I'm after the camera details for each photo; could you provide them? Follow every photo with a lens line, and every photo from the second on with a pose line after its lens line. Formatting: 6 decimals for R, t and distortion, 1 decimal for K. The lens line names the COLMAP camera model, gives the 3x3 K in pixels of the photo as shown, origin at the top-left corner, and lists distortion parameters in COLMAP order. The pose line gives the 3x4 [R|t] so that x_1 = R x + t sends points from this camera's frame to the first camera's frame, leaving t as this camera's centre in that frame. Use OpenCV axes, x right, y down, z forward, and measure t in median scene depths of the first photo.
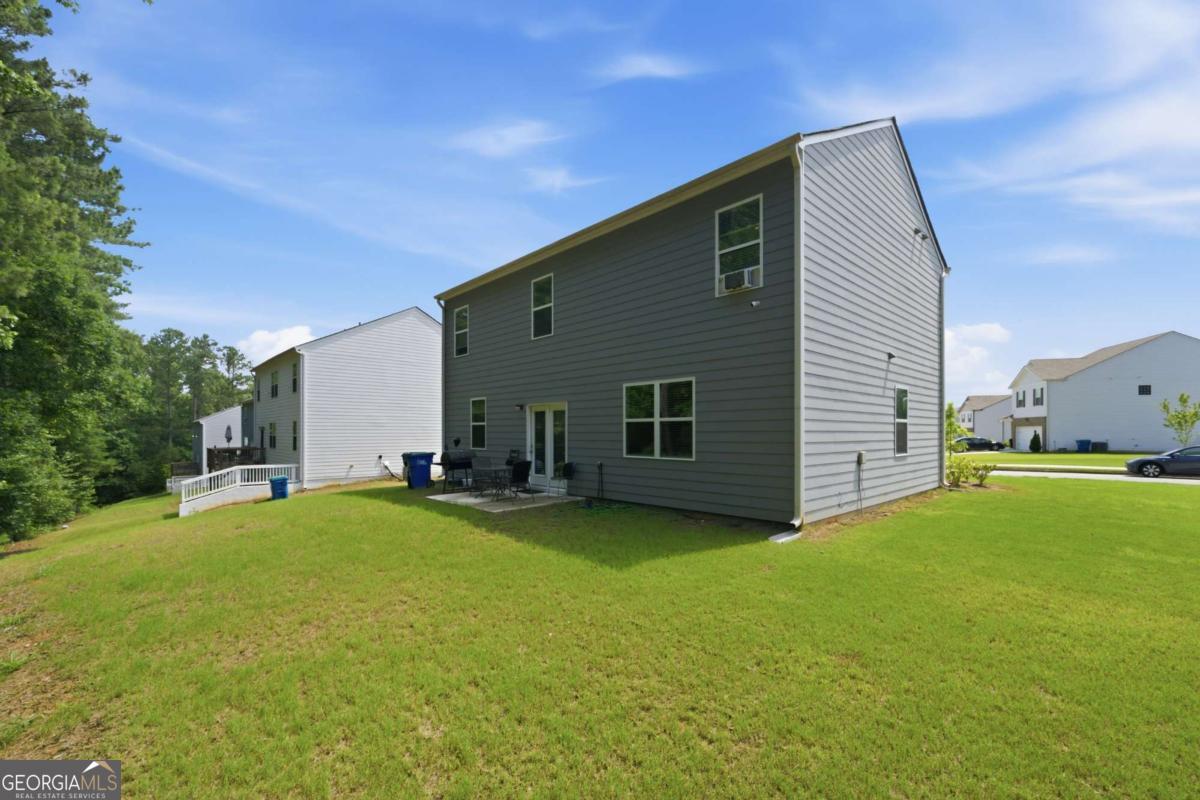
lens RADIAL K [[492.5, 0, 596.1], [0, 492.5, 426.2], [0, 0, 1]] dist [-0.001923, -0.000265]
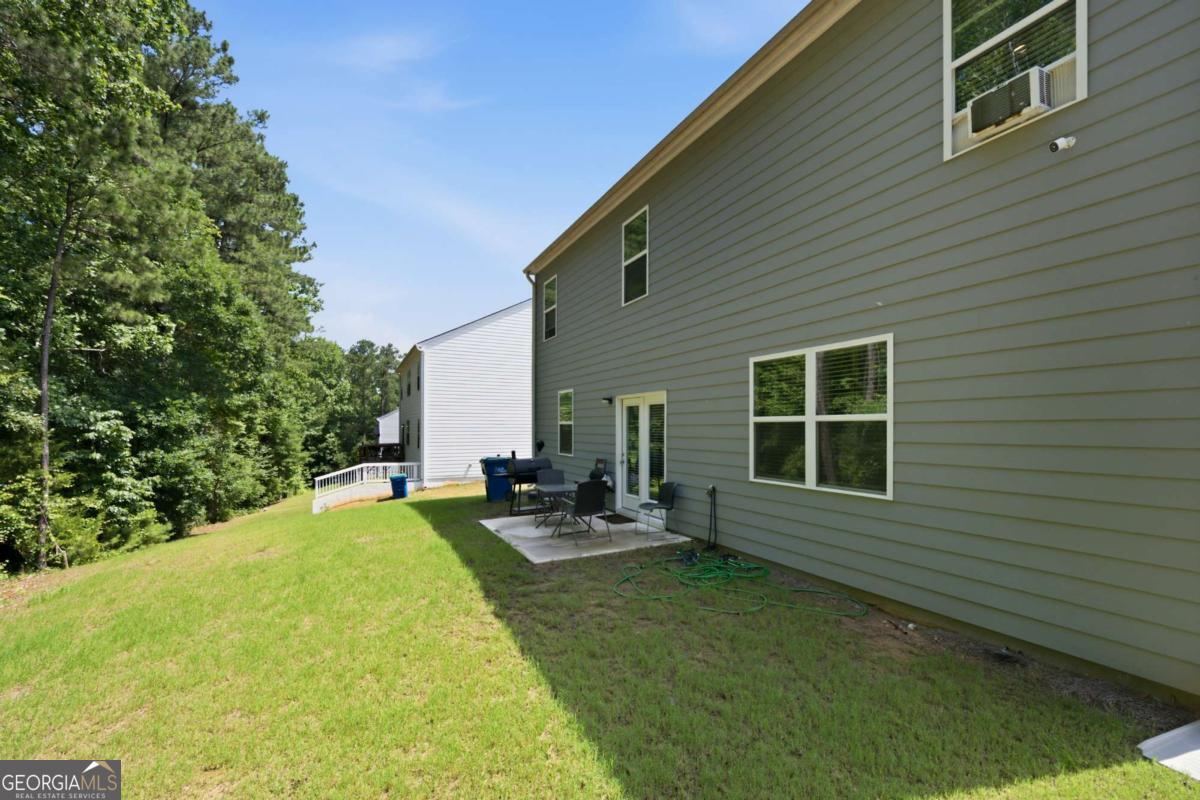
lens RADIAL K [[492.5, 0, 596.1], [0, 492.5, 426.2], [0, 0, 1]] dist [-0.001923, -0.000265]
pose [[0.958491, 0.001455, -0.285120, 0.036822], [0.000659, 0.999973, 0.007319, -0.006171], [0.285123, -0.007203, 0.958464, 0.293491]]
